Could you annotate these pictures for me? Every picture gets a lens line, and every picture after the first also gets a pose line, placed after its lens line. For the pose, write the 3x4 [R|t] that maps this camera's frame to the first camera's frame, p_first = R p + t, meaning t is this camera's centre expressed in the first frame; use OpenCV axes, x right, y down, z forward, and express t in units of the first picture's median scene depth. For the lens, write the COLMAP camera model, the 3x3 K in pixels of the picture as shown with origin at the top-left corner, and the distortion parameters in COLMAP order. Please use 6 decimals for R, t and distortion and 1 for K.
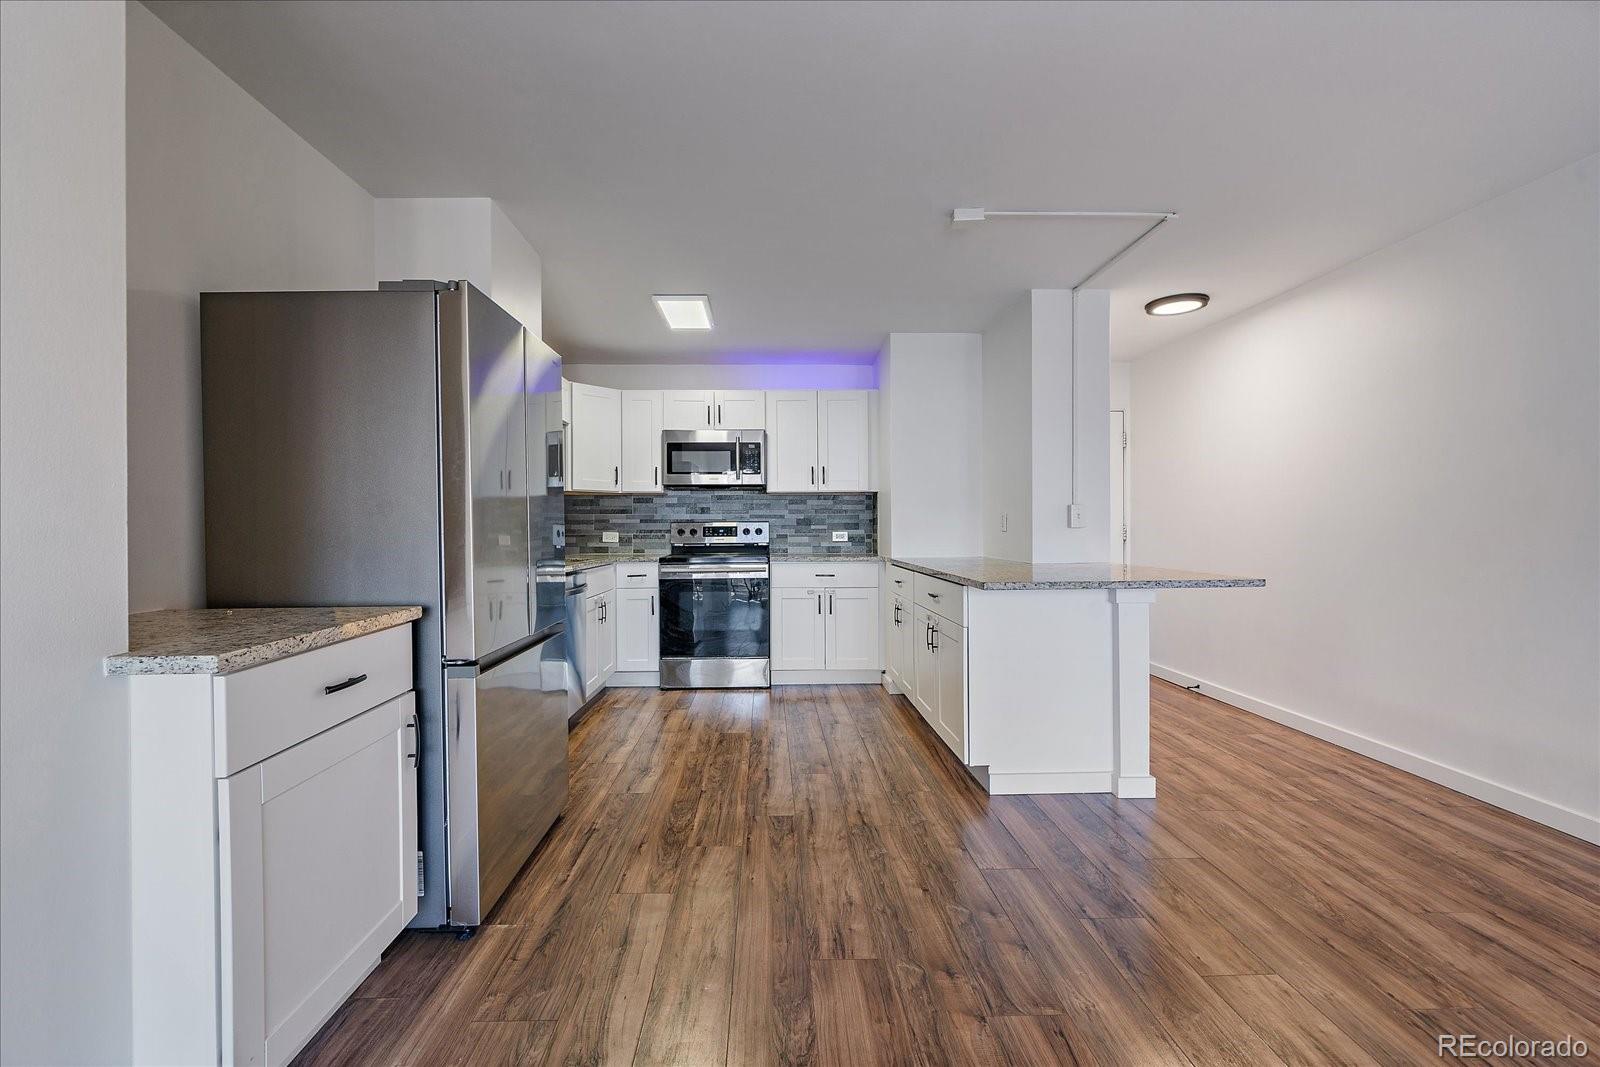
lens RADIAL K [[691.3, 0, 800.0], [0, 691.3, 533.5], [0, 0, 1]] dist [-0.001249, -0.000121]
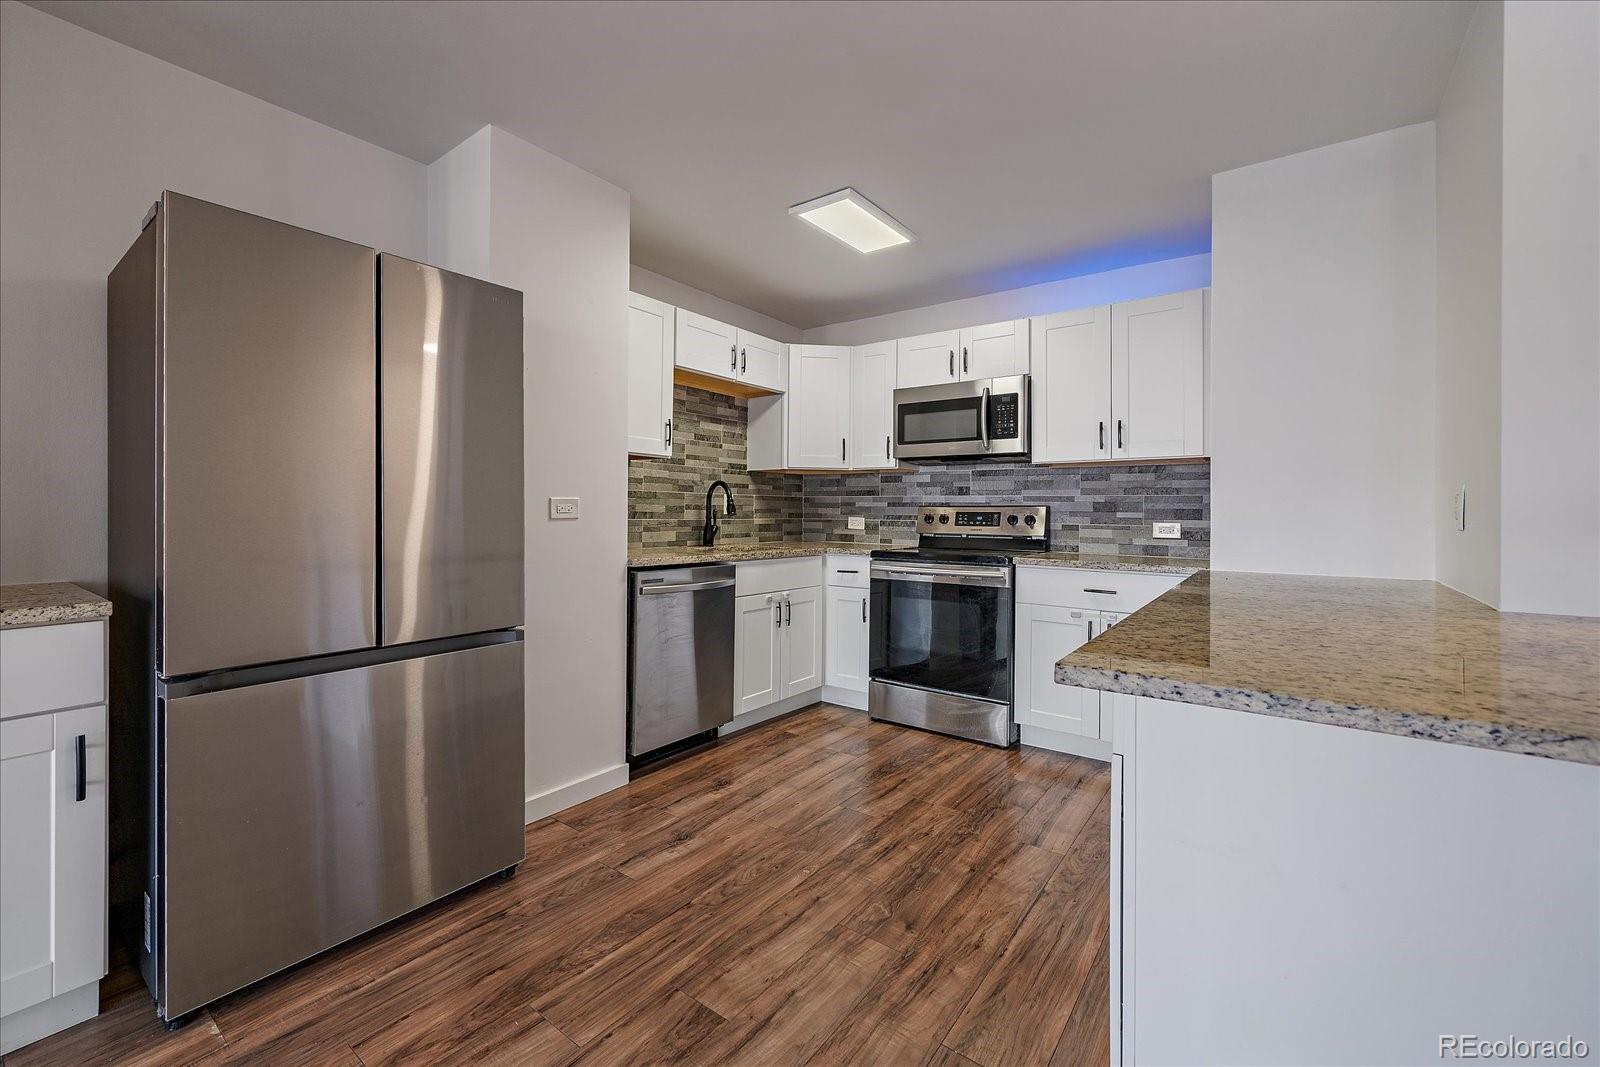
lens RADIAL K [[687.0, 0, 771.4], [0, 687.0, 510.5], [0, 0, 1]] dist [-0.000513, -0.000152]
pose [[0.768127, 0.010830, -0.640206, 0.186930], [-0.018860, 0.999806, -0.005716, -0.003541], [0.640020, 0.016465, 0.768182, 0.291415]]
